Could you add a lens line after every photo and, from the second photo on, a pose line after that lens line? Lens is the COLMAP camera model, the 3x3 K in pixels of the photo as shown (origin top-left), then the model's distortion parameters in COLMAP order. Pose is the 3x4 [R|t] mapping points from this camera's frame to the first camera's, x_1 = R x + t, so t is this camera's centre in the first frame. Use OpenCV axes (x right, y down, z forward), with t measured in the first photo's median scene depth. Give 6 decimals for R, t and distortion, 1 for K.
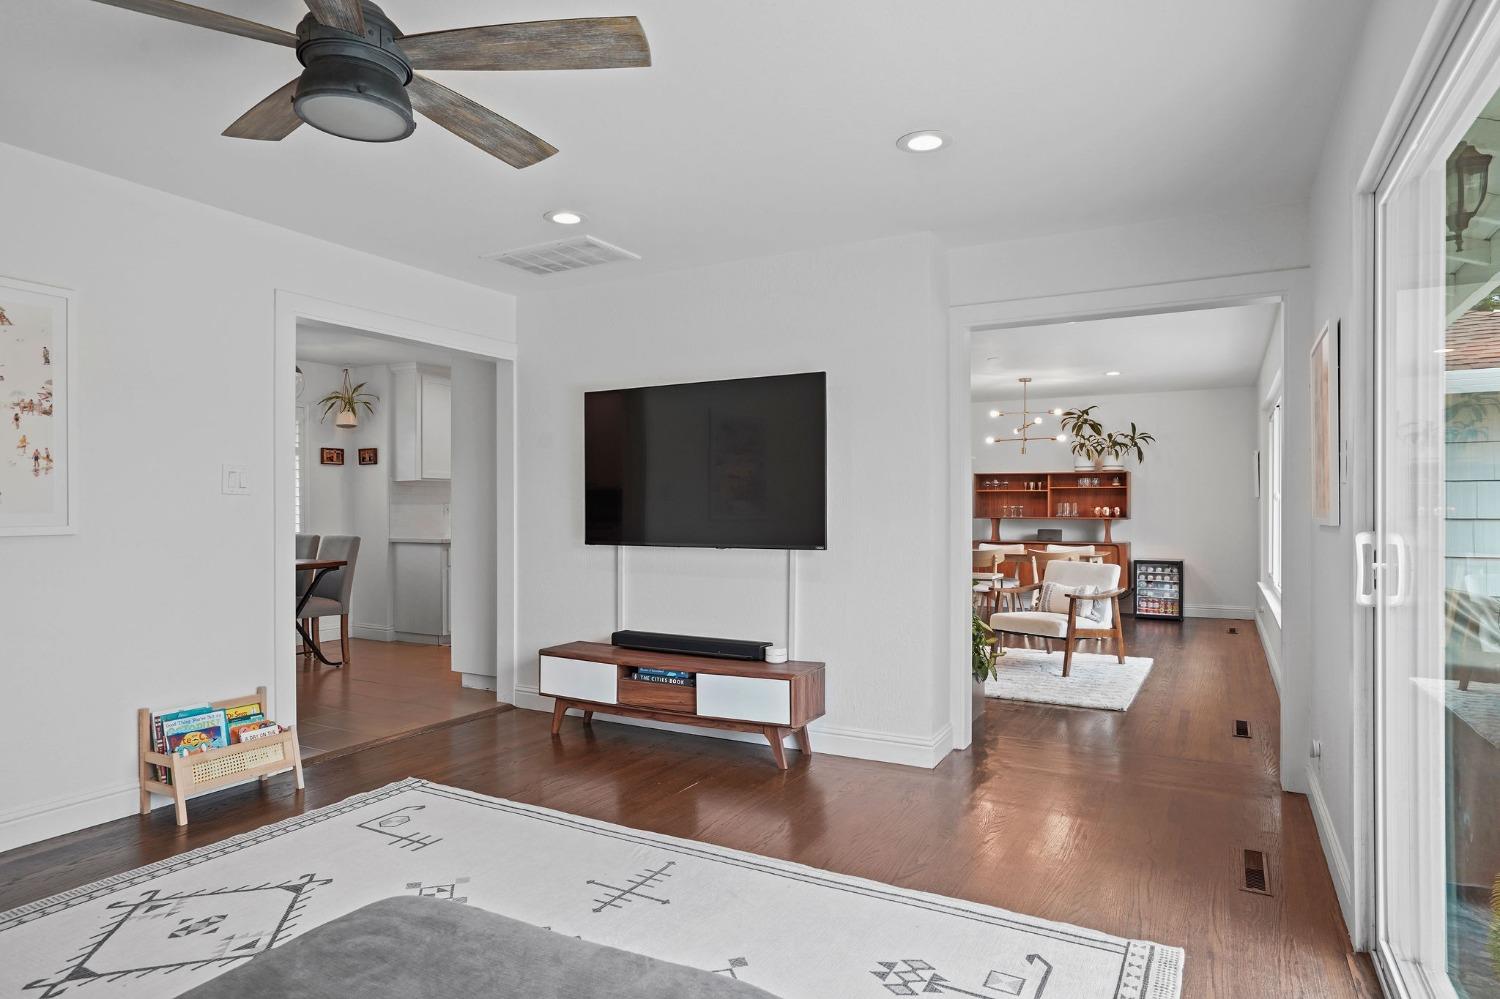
lens RADIAL K [[853.9, 0, 743.8], [0, 853.9, 513.7], [0, 0, 1]] dist [-0.013960, 0.000924]
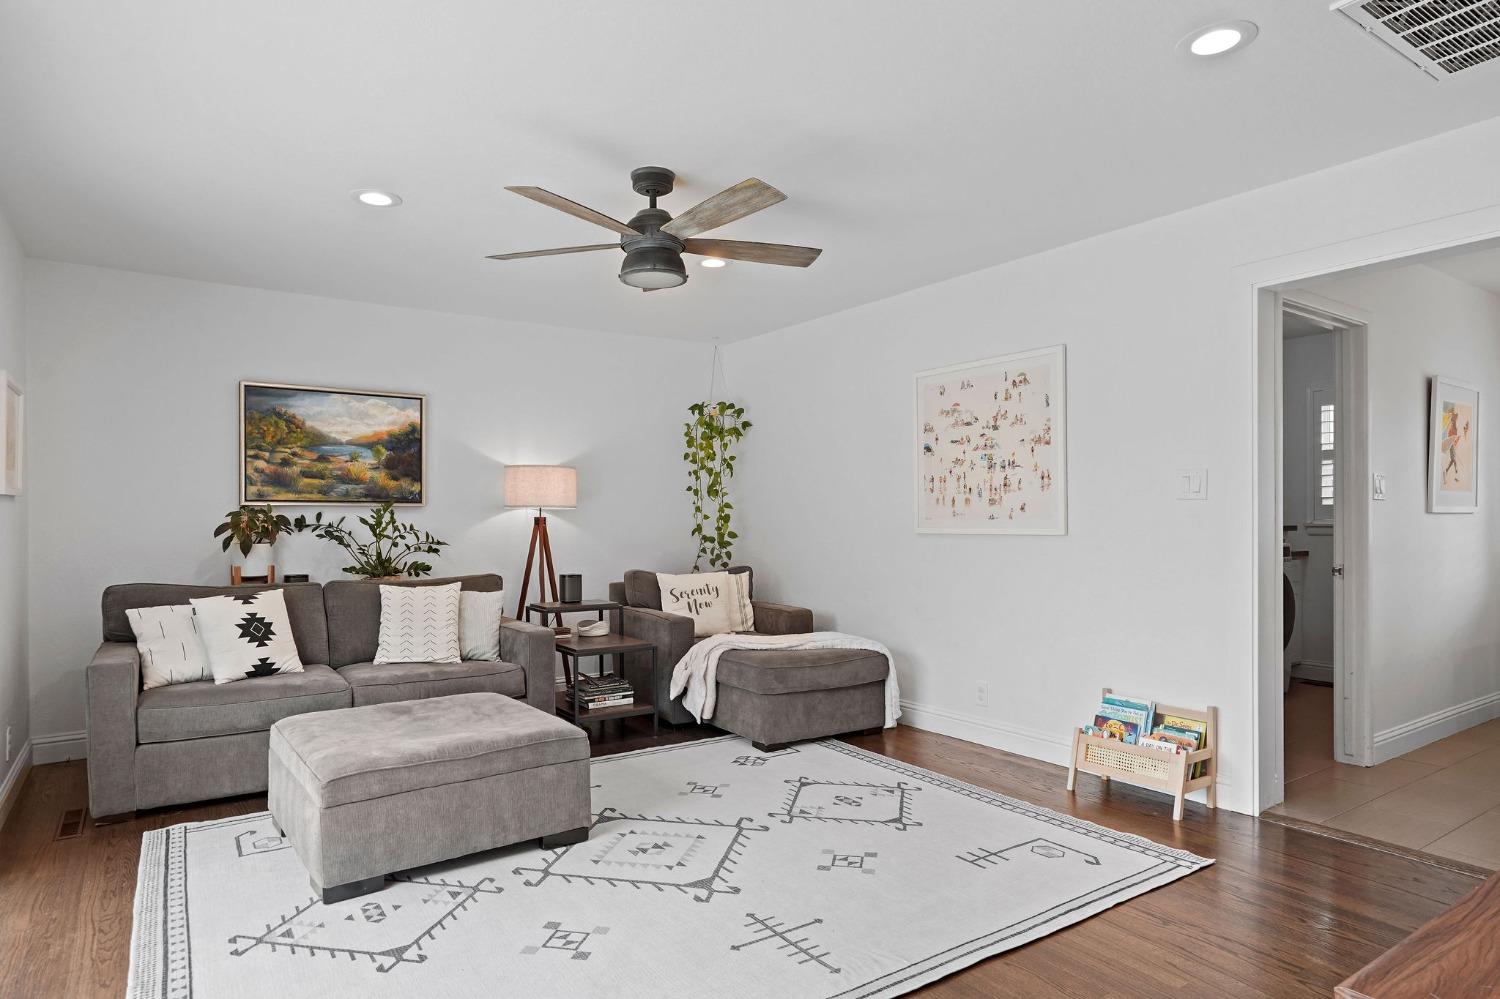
lens RADIAL K [[853.9, 0, 743.8], [0, 853.9, 513.7], [0, 0, 1]] dist [-0.013960, 0.000924]
pose [[-0.436276, -0.002431, -0.899810, 0.596026], [0.001162, 0.999994, -0.003265, -0.004016], [0.899812, -0.002470, -0.436270, 1.158643]]
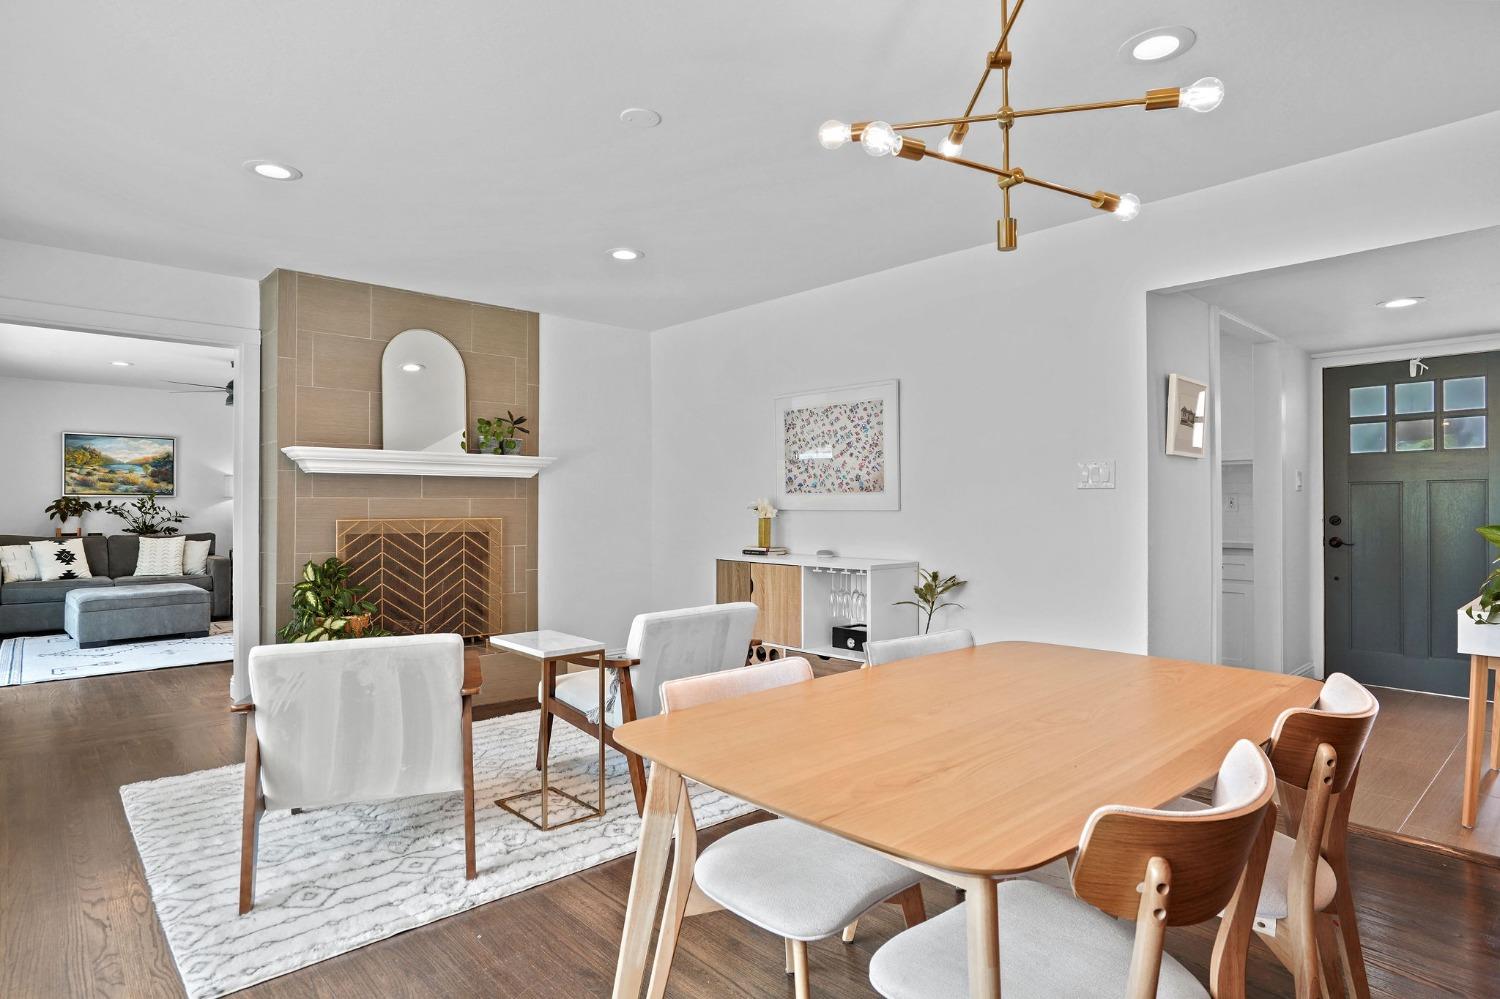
lens RADIAL K [[801.9, 0, 750.0], [0, 801.9, 499.5], [0, 0, 1]] dist [0.001981, 0.001288]
pose [[-0.313536, -0.003090, -0.949571, 1.049181], [-0.003663, 0.999991, -0.002044, -0.010809], [0.949569, 0.002837, -0.313544, 1.978451]]
